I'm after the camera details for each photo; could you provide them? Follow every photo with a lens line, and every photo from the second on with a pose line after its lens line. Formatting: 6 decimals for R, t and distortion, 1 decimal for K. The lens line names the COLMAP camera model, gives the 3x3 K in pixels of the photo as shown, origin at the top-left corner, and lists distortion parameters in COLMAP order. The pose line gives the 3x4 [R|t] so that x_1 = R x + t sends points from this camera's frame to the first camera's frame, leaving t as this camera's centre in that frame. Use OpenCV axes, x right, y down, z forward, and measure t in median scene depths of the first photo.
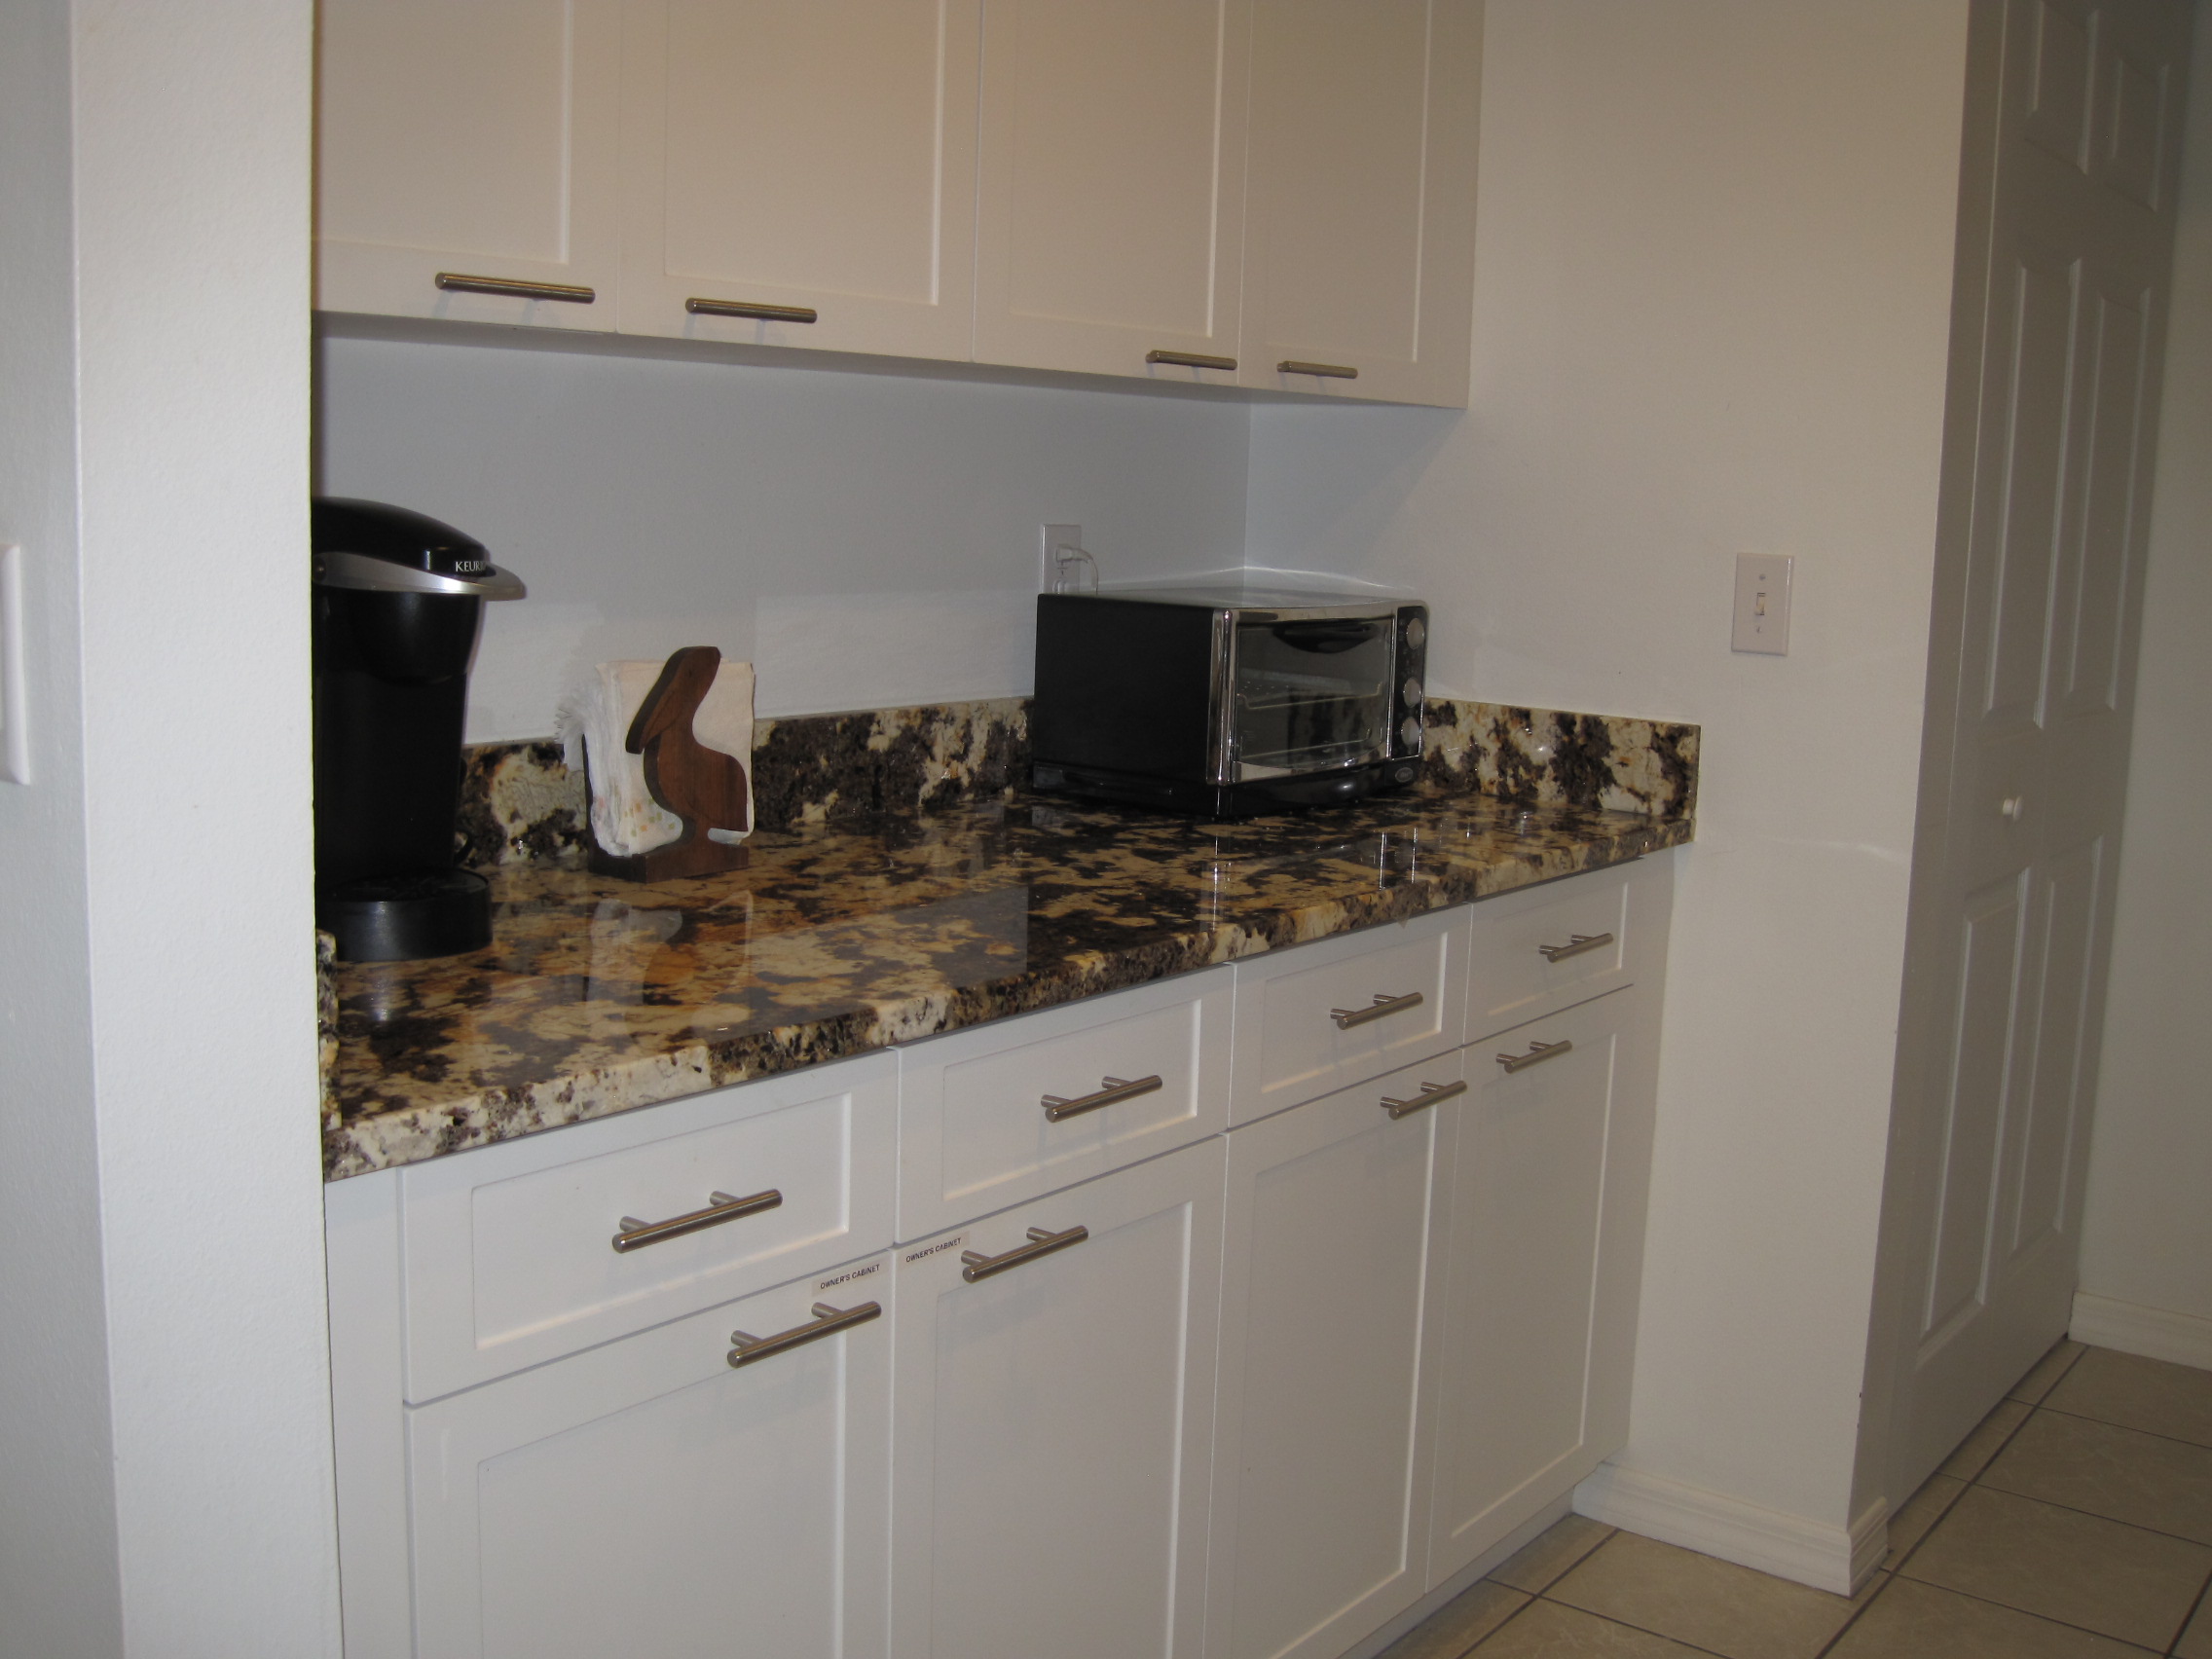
lens RADIAL K [[2285.4, 0, 1121.8], [0, 2285.4, 823.4], [0, 0, 1]] dist [-0.181840, 0.155234]
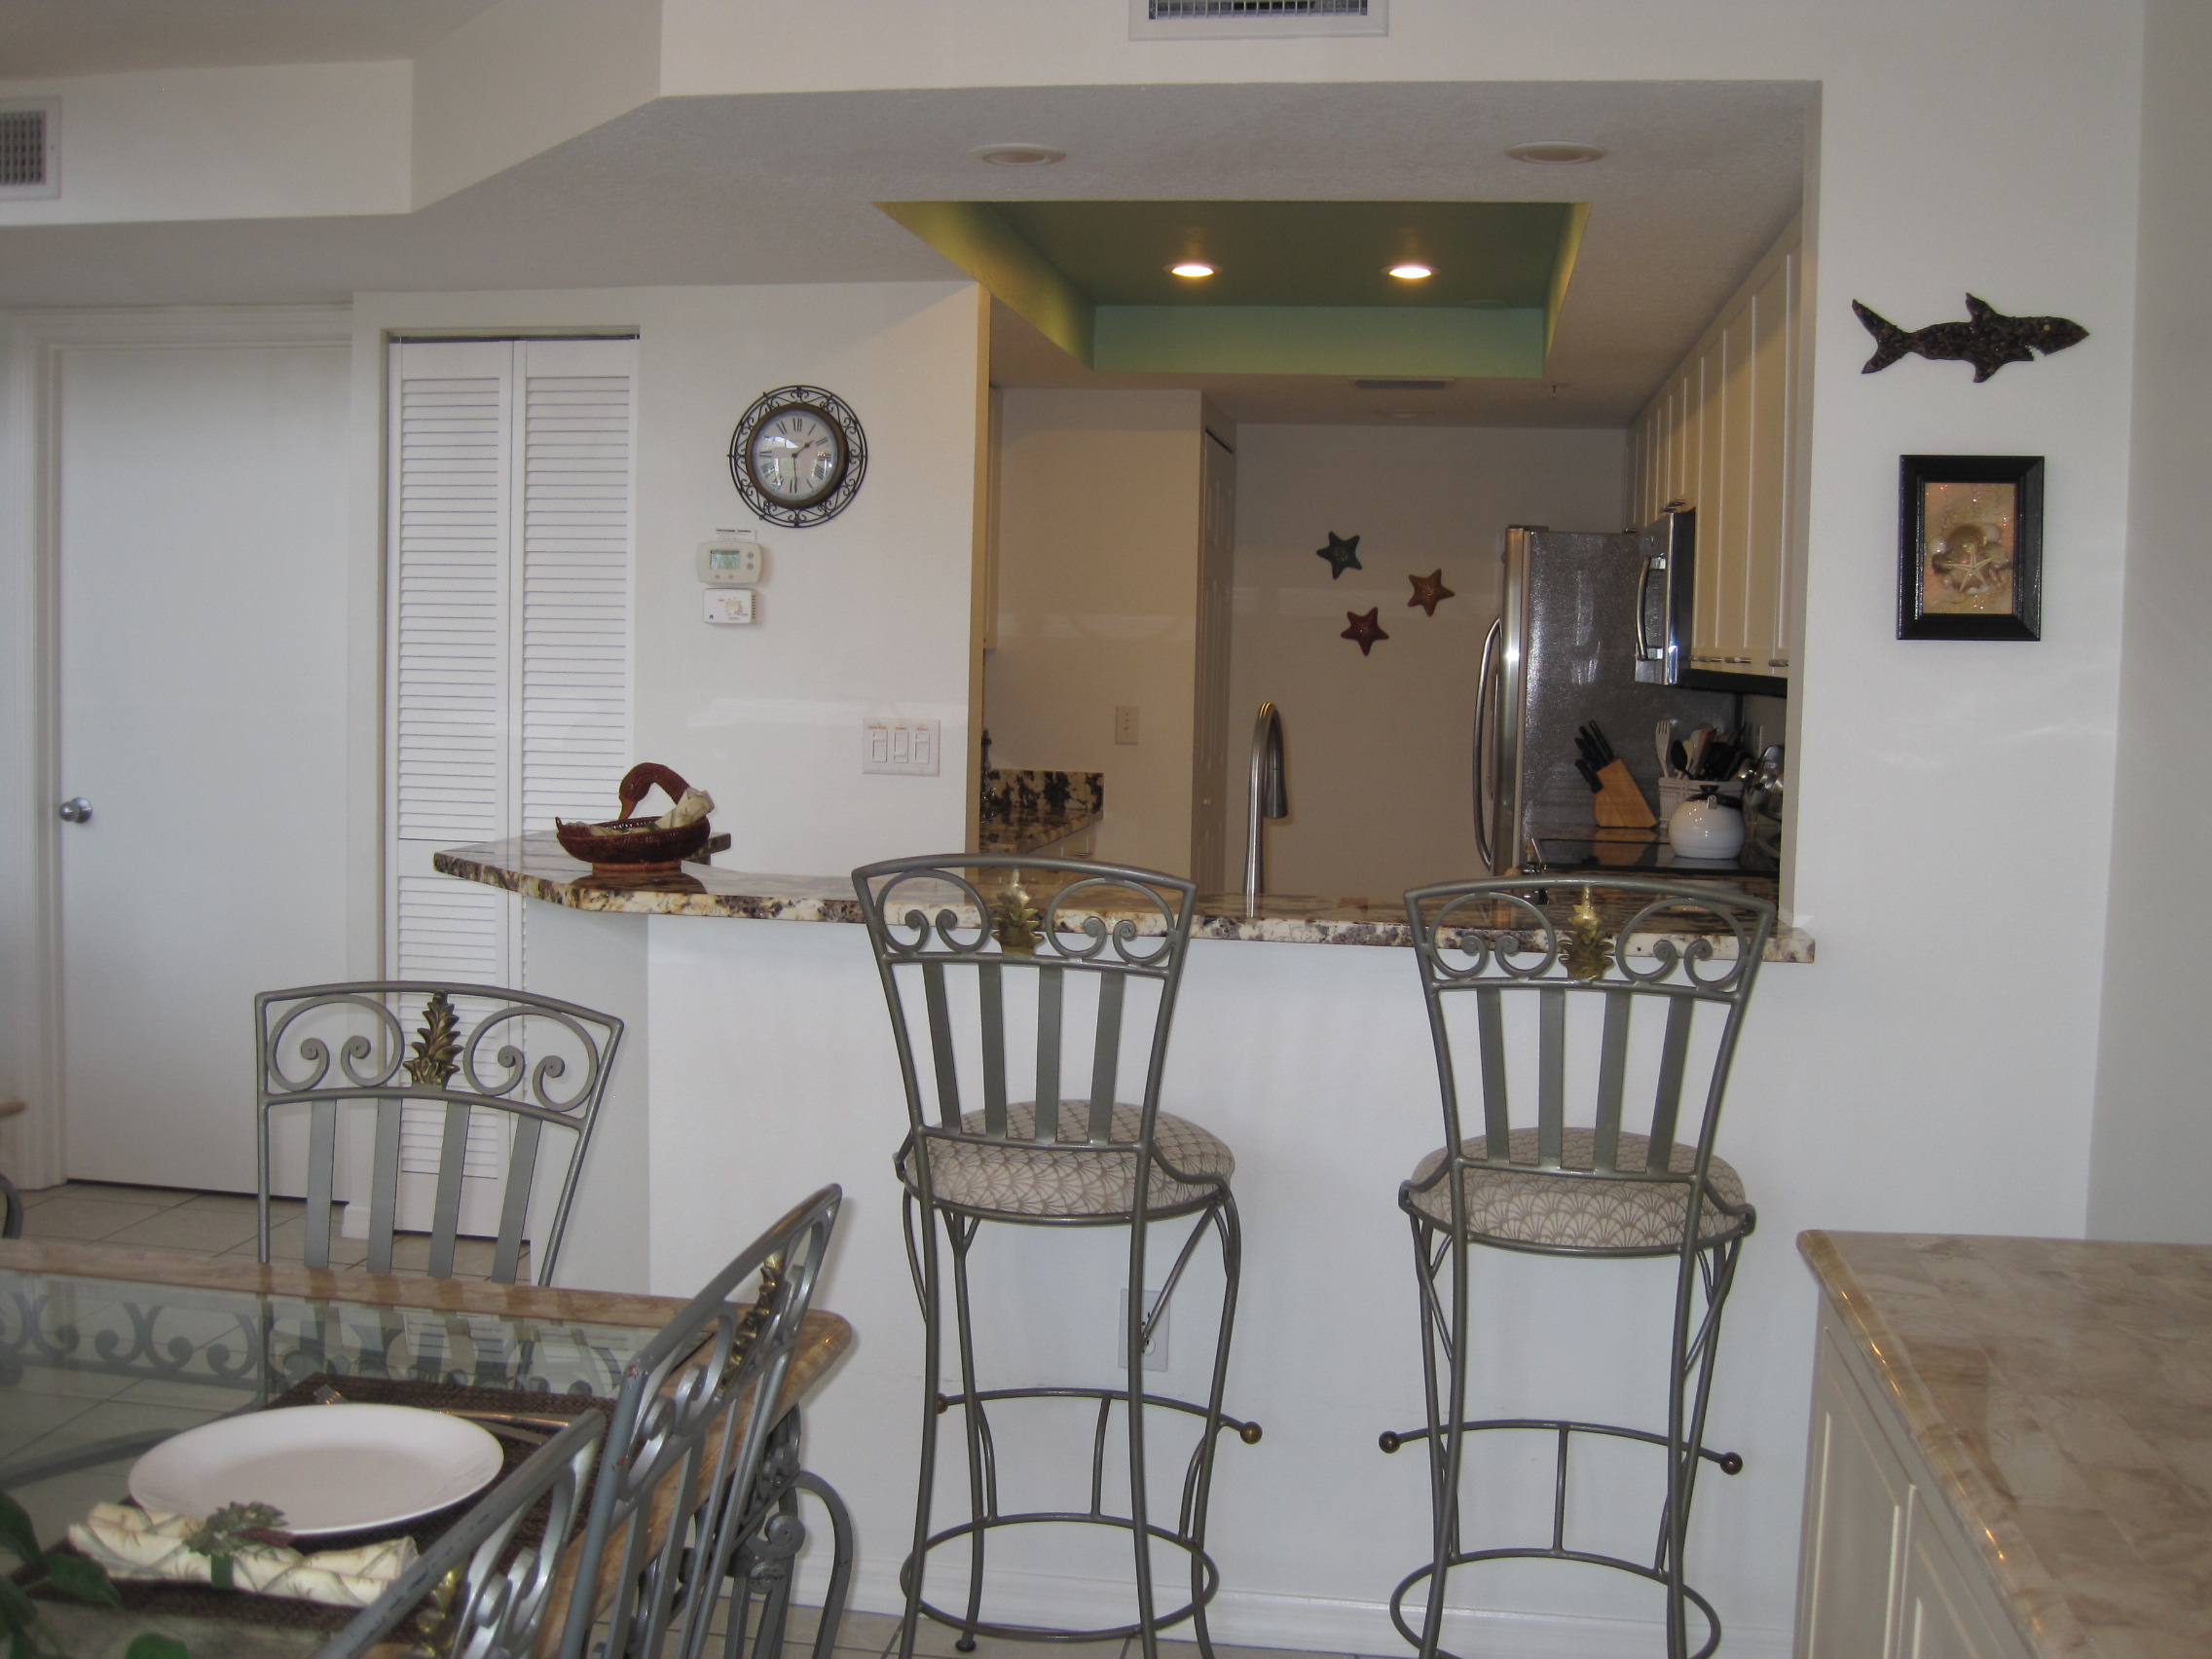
lens RADIAL K [[2289.3, 0, 1094.4], [0, 2289.3, 820.5], [0, 0, 1]] dist [-0.182524, 0.154380]
pose [[0.882678, -0.048173, 0.467503, -0.940080], [0.075150, 0.996401, -0.039216, 0.107698], [-0.463931, 0.069748, 0.883121, -1.238868]]
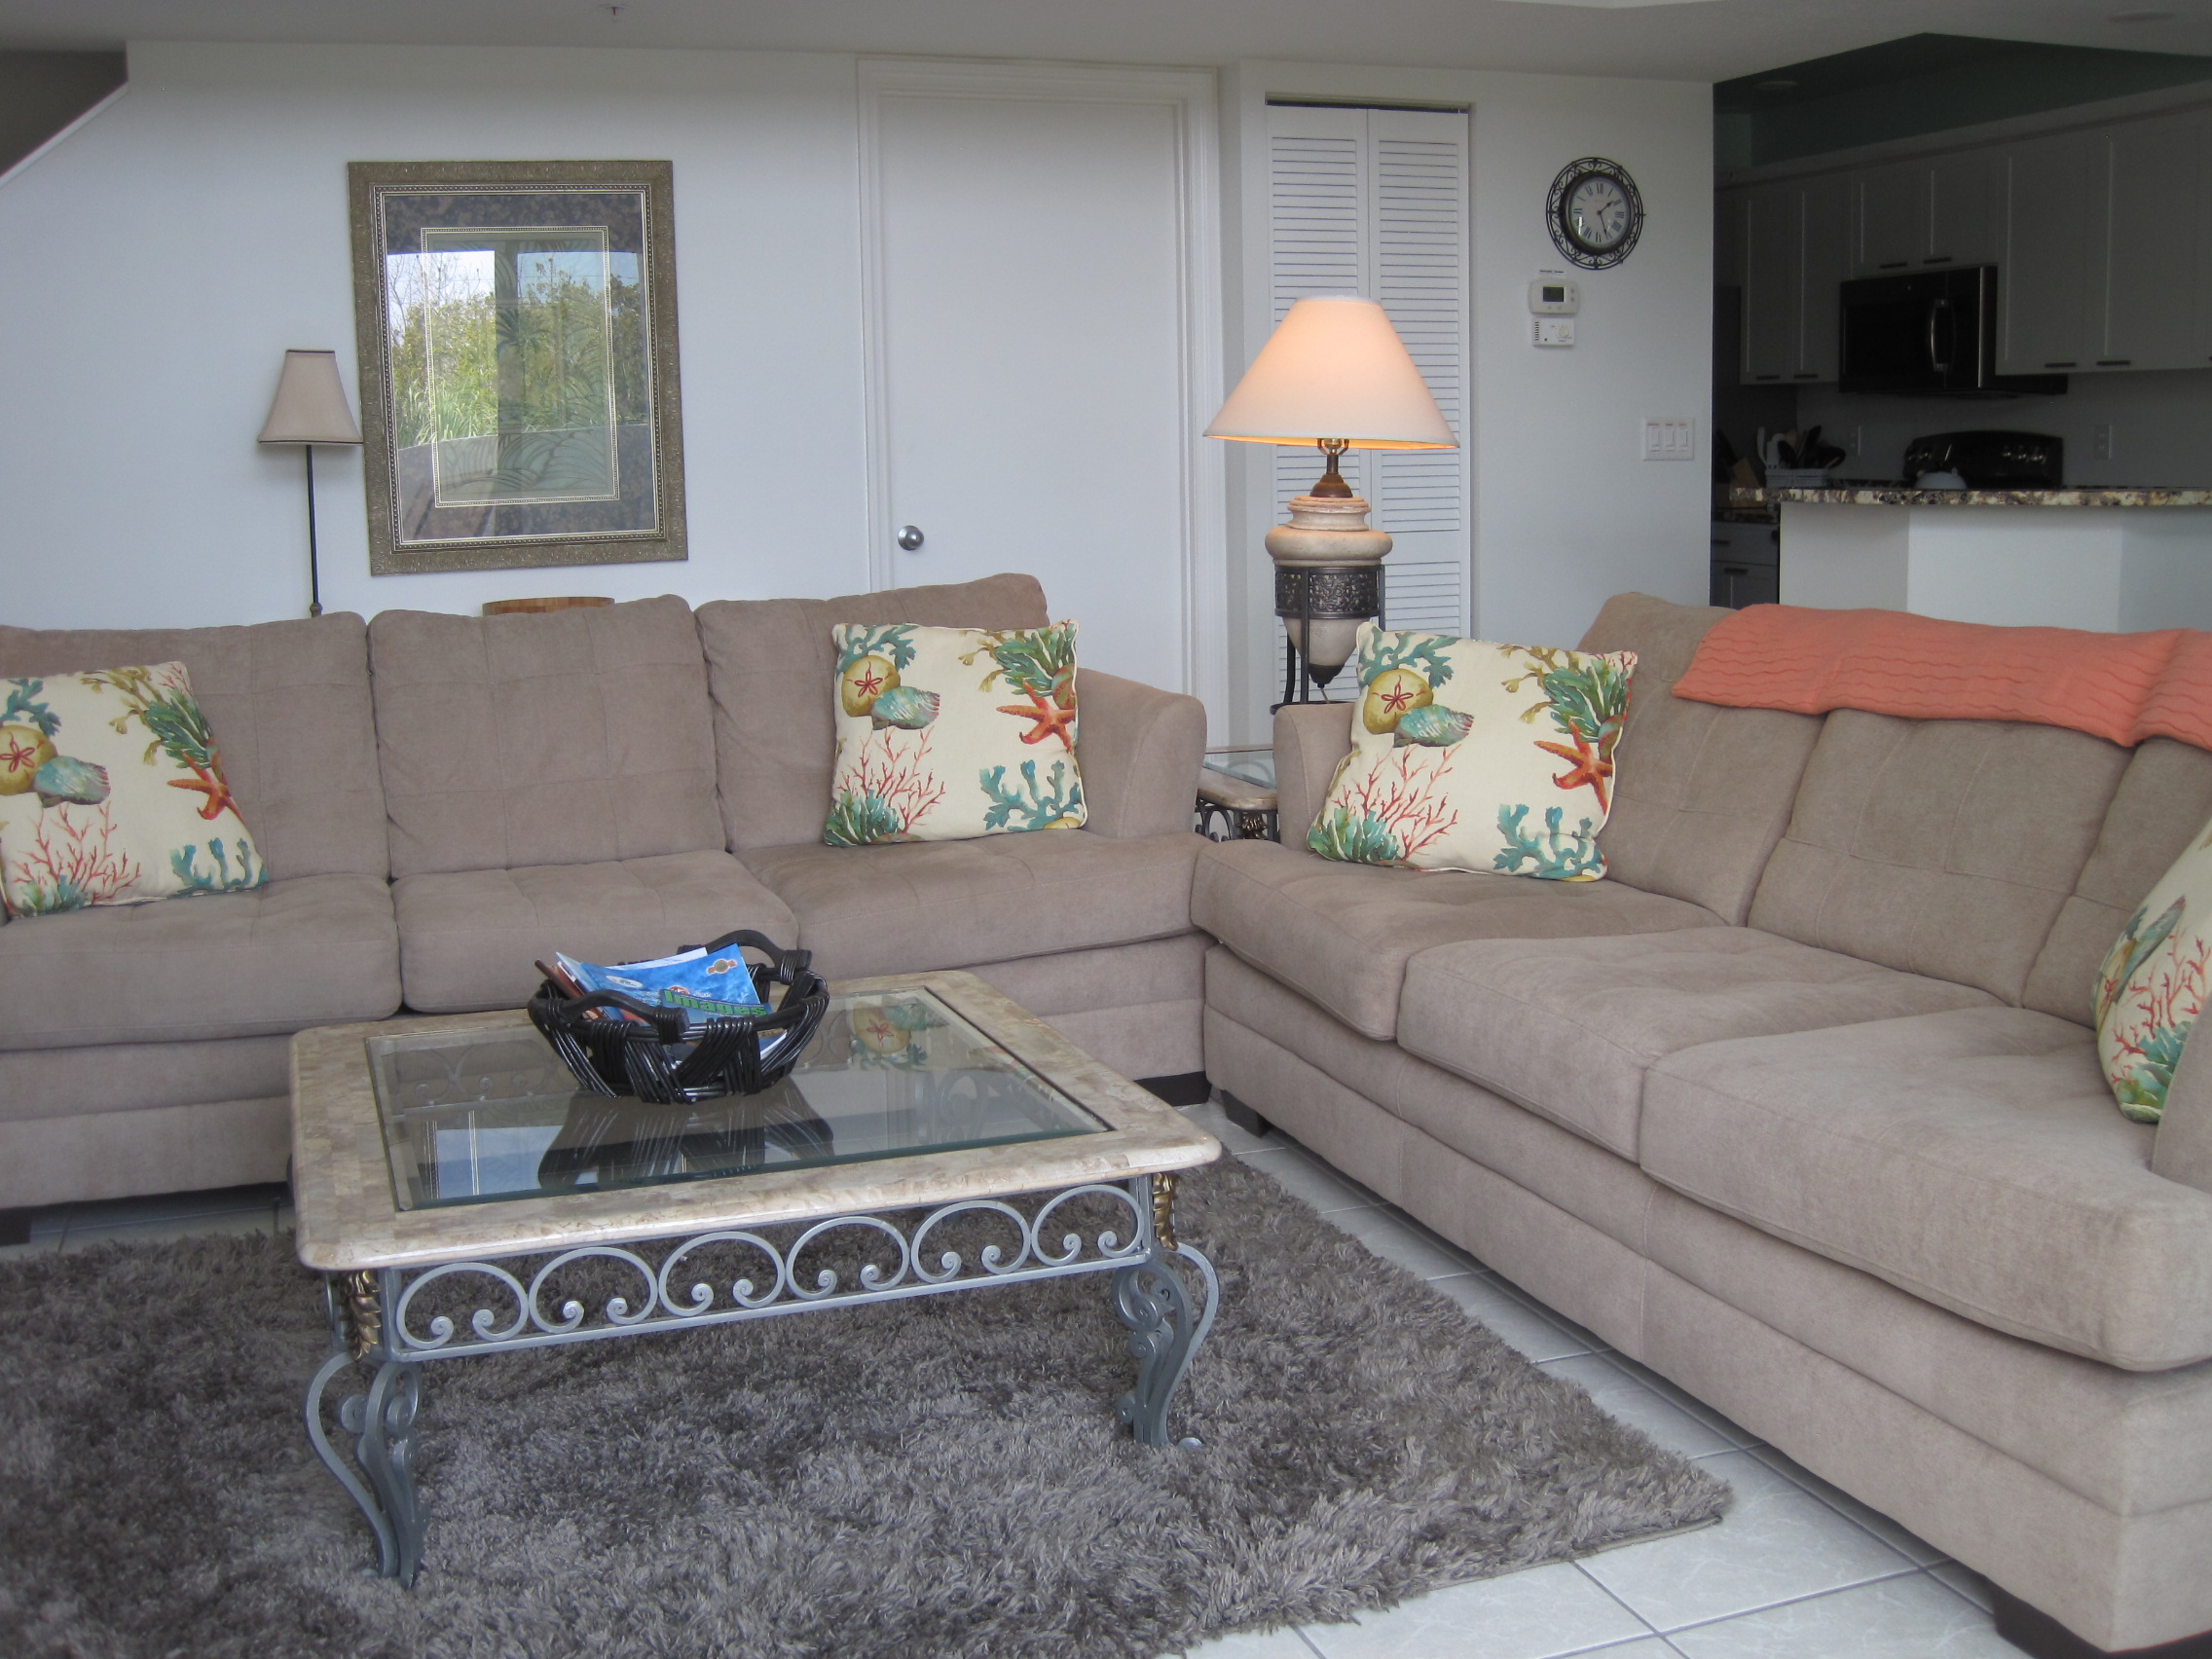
lens RADIAL K [[2285.4, 0, 1121.8], [0, 2285.4, 823.4], [0, 0, 1]] dist [-0.181840, 0.155234]
pose [[0.544803, -0.178586, 0.819327, -2.520221], [0.161881, 0.981079, 0.106202, 0.019112], [-0.822791, 0.074775, 0.563404, -0.397714]]
